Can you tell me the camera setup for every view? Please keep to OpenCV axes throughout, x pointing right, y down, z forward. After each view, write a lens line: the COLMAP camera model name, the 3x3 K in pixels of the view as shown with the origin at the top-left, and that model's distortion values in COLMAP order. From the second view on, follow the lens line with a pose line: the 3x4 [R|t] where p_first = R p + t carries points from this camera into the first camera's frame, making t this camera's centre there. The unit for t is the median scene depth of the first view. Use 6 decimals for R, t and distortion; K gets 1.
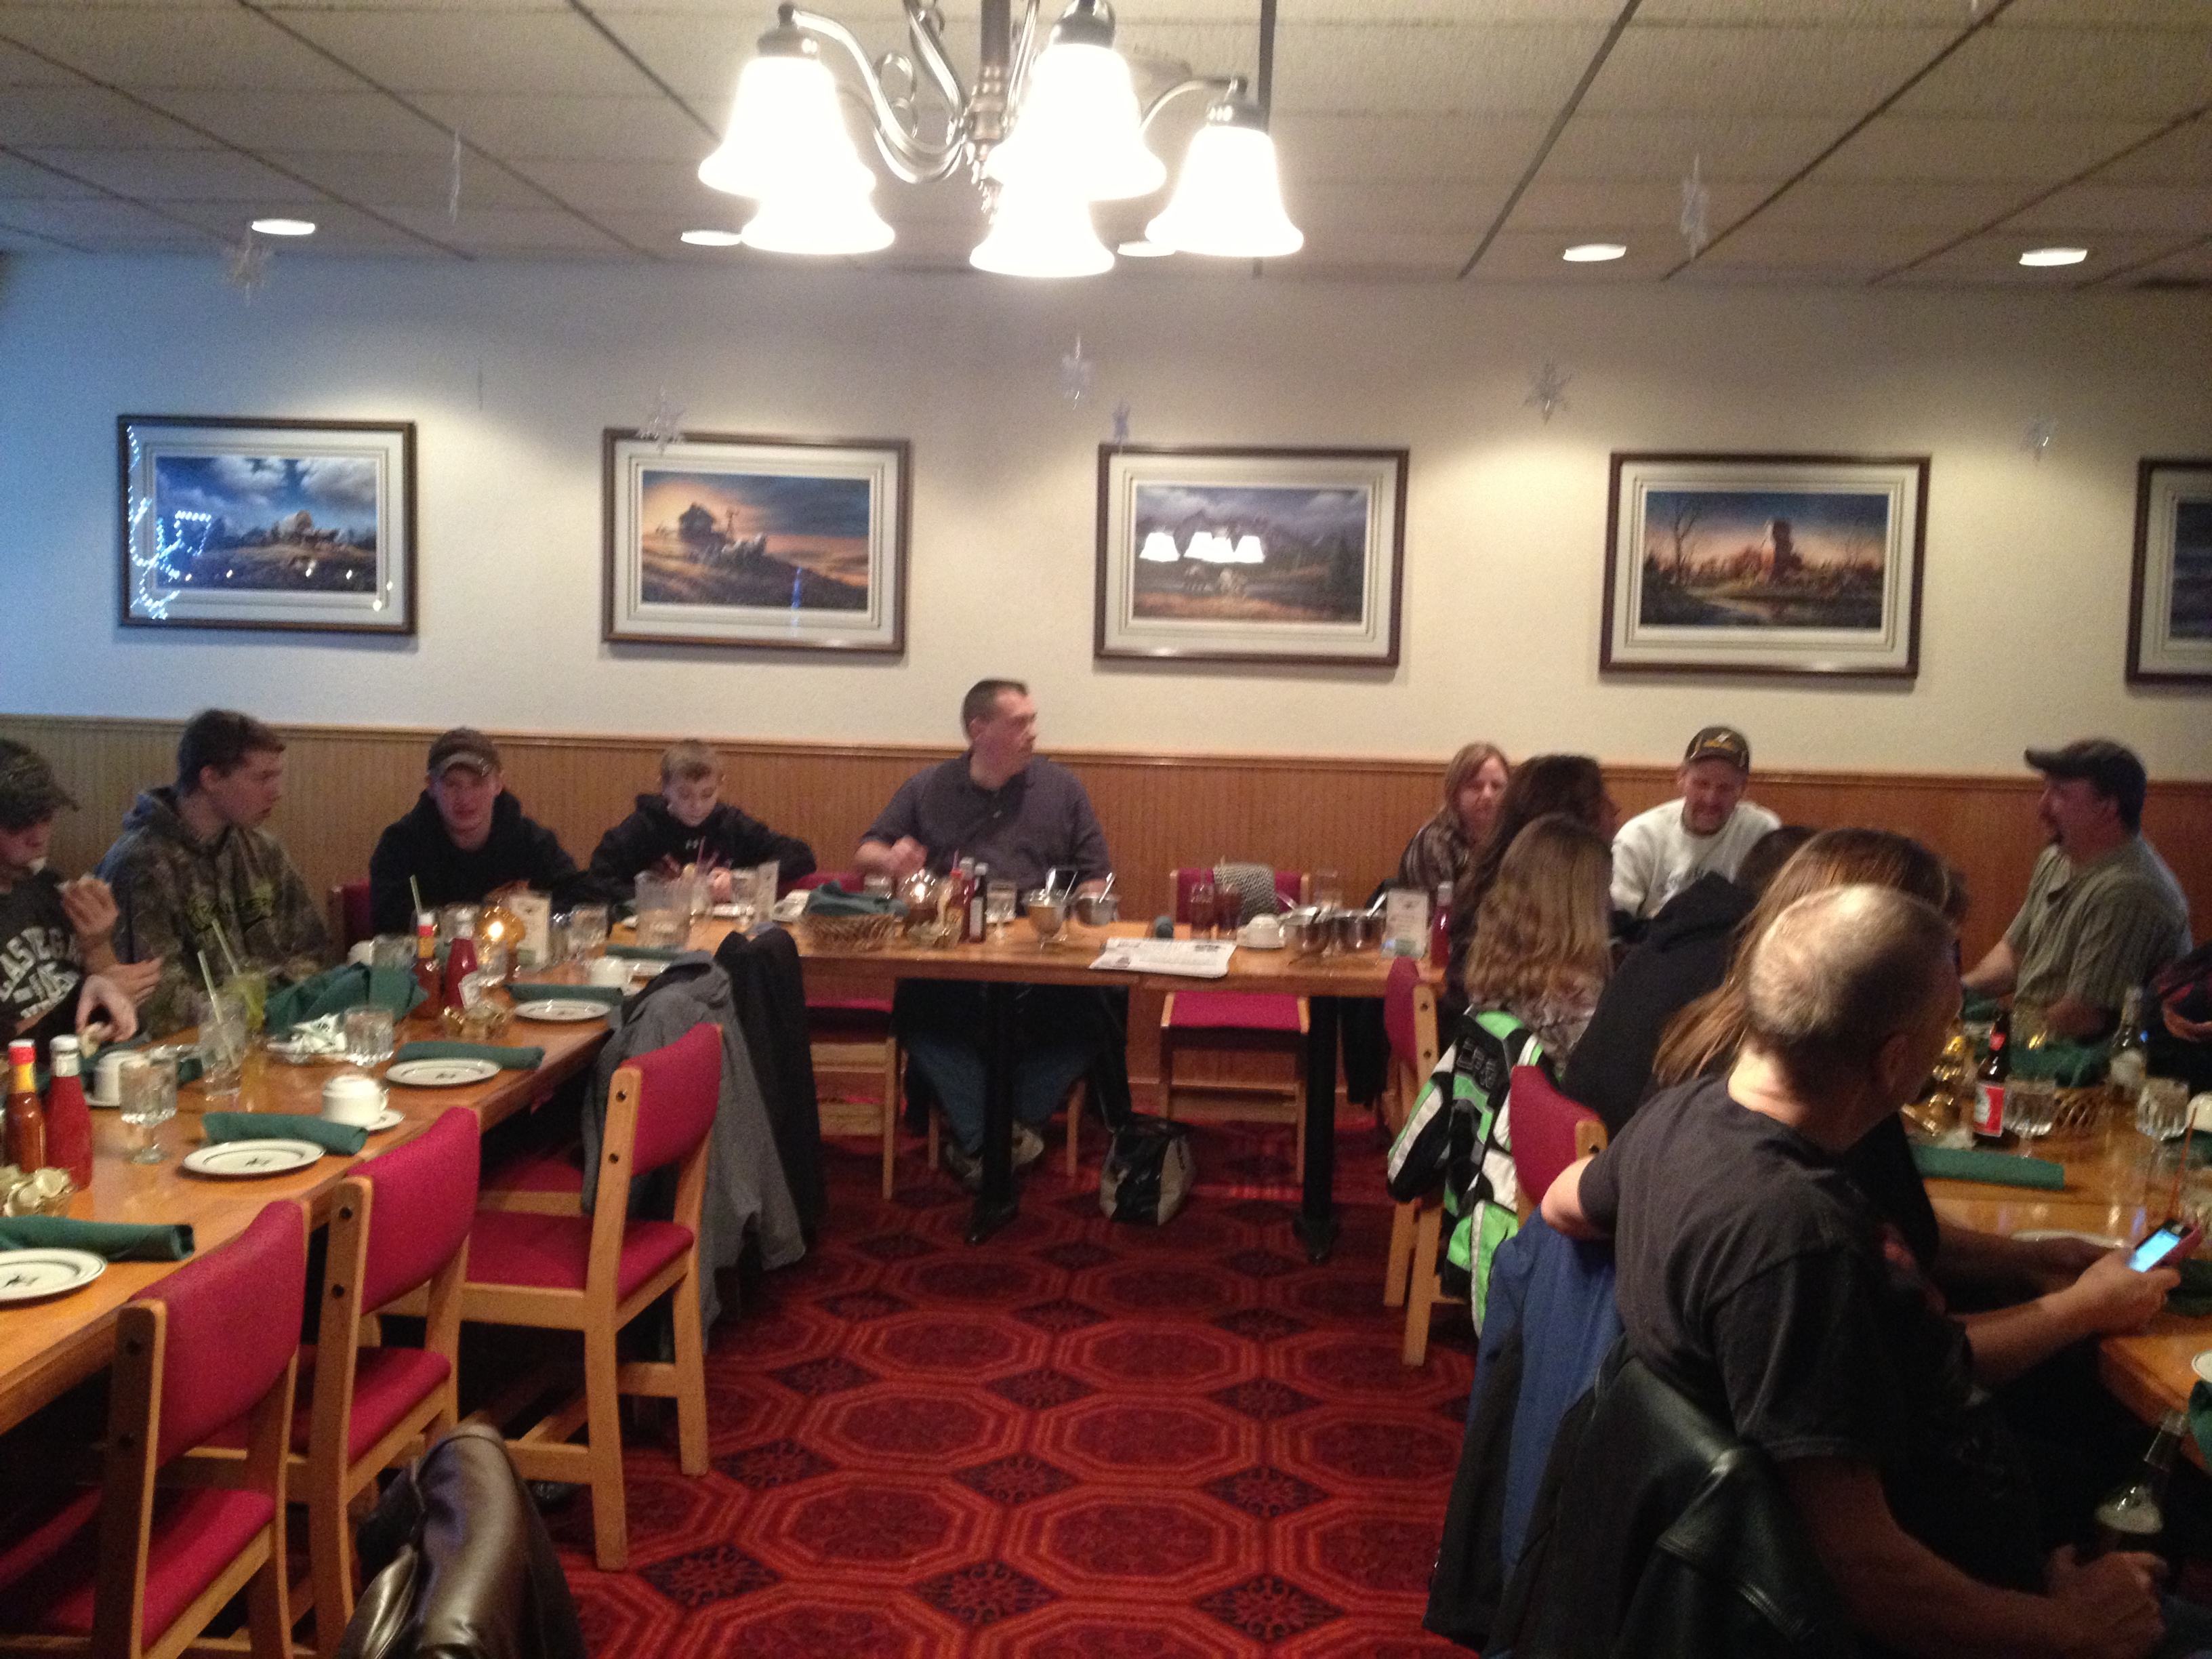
lens RADIAL K [[2088.3, 0, 1106.0], [0, 2088.3, 829.5], [0, 0, 1]] dist [0.113036, -0.294146]
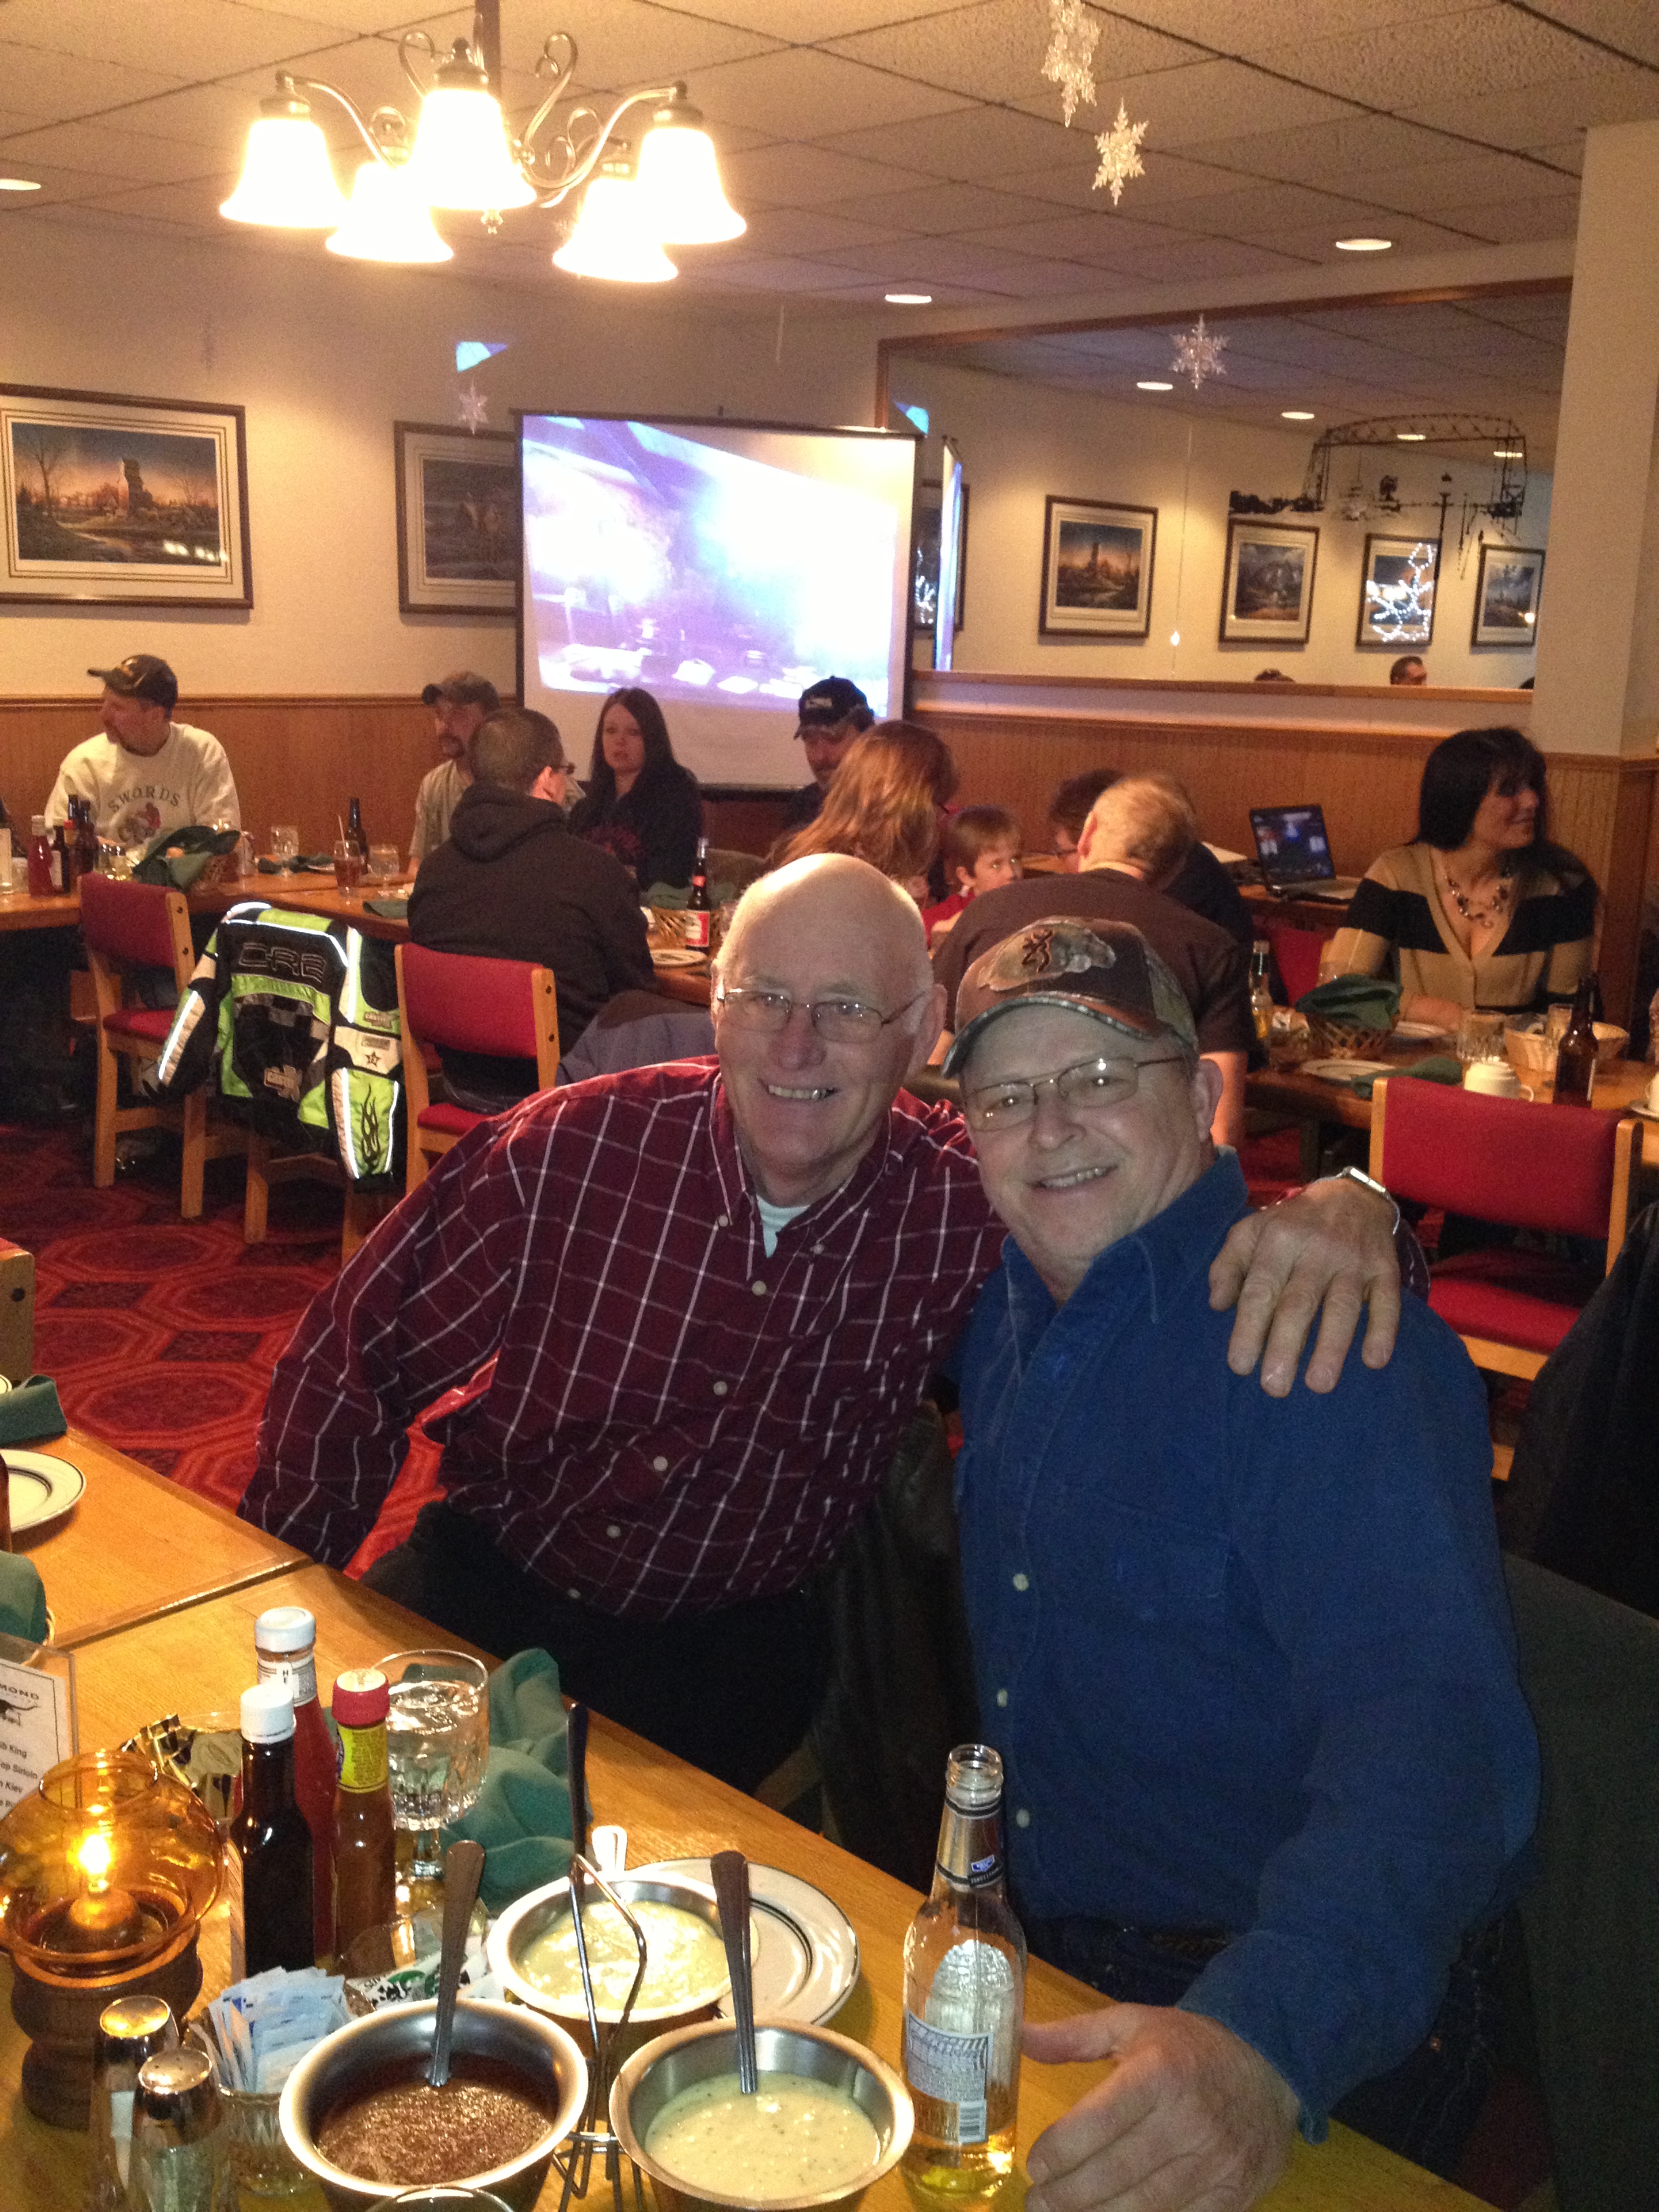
lens RADIAL K [[2088.3, 0, 829.5], [0, 2088.3, 1106.0], [0, 0, 1]] dist [0.113036, -0.294146]
pose [[0.639267, -0.179398, 0.747766, -0.318079], [0.052552, 0.980325, 0.190266, -0.009094], [-0.767187, -0.082334, 0.636117, 0.011361]]
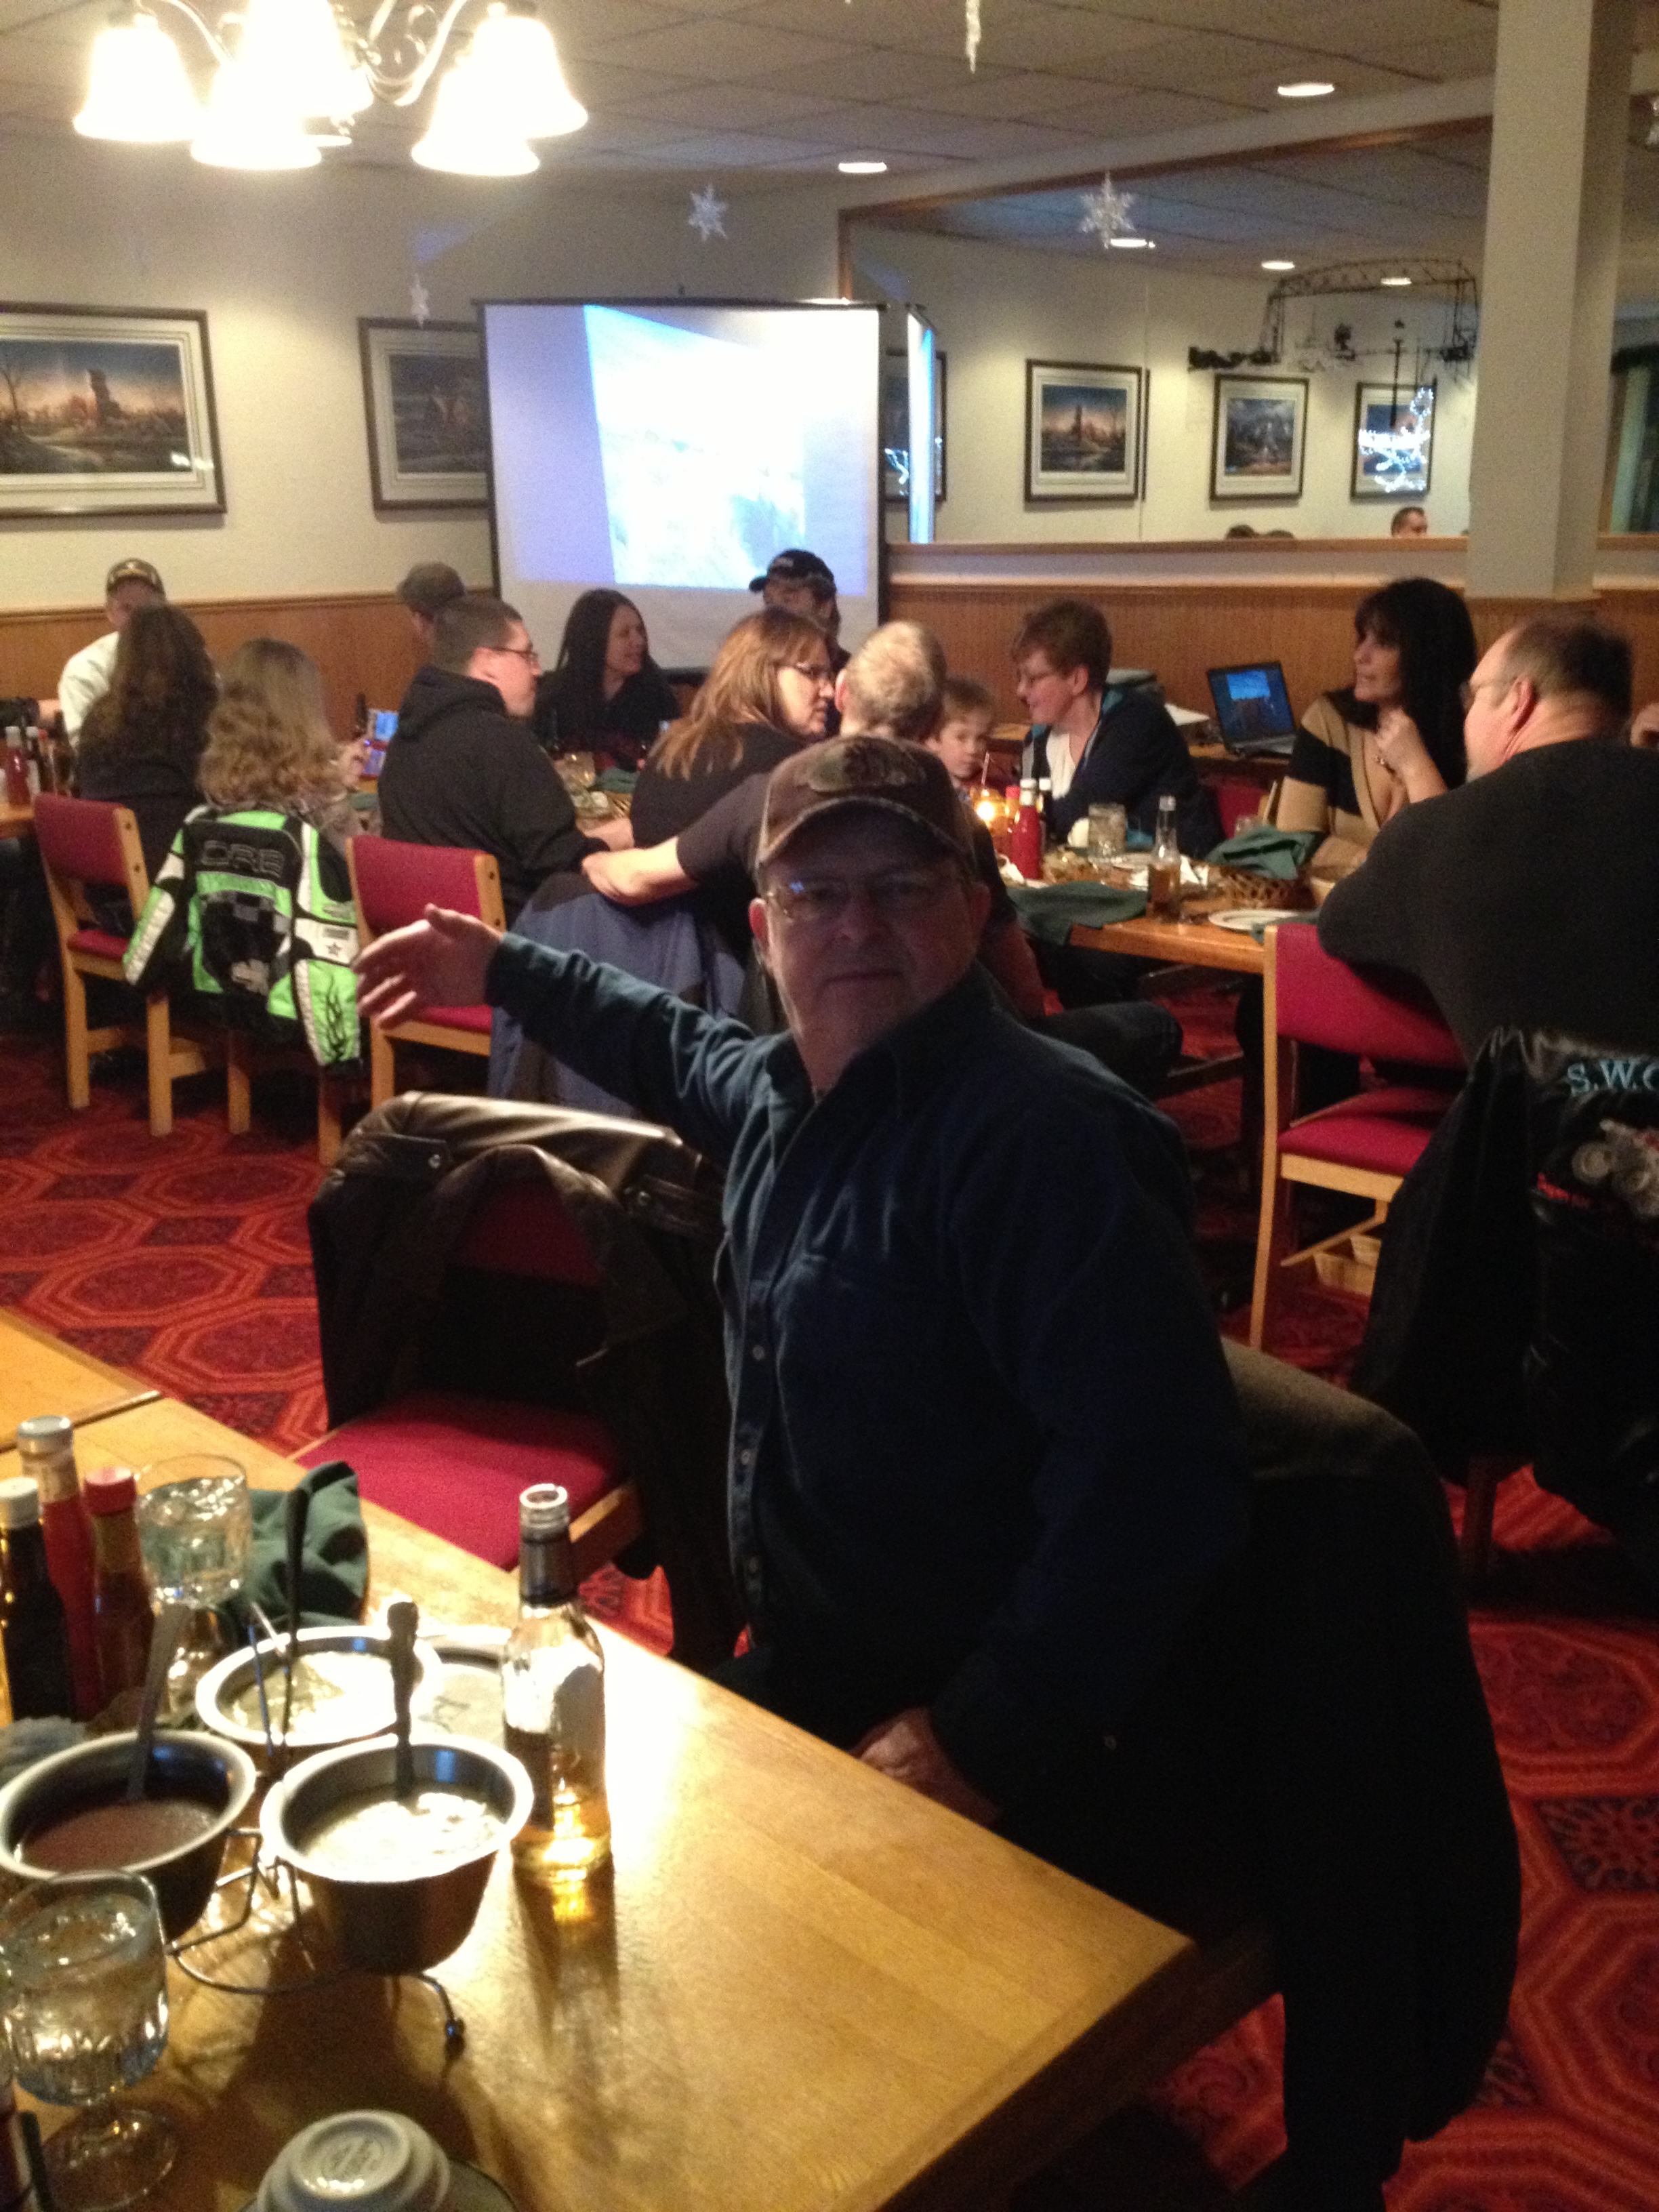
lens RADIAL K [[2077.7, 0, 829.5], [0, 2077.7, 1106.0], [0, 0, 1]] dist [0.084438, -0.196603]
pose [[0.648631, -0.247105, 0.719873, -0.309460], [0.097813, 0.965049, 0.243132, -0.005510], [-0.754792, -0.087290, 0.650130, -0.026600]]
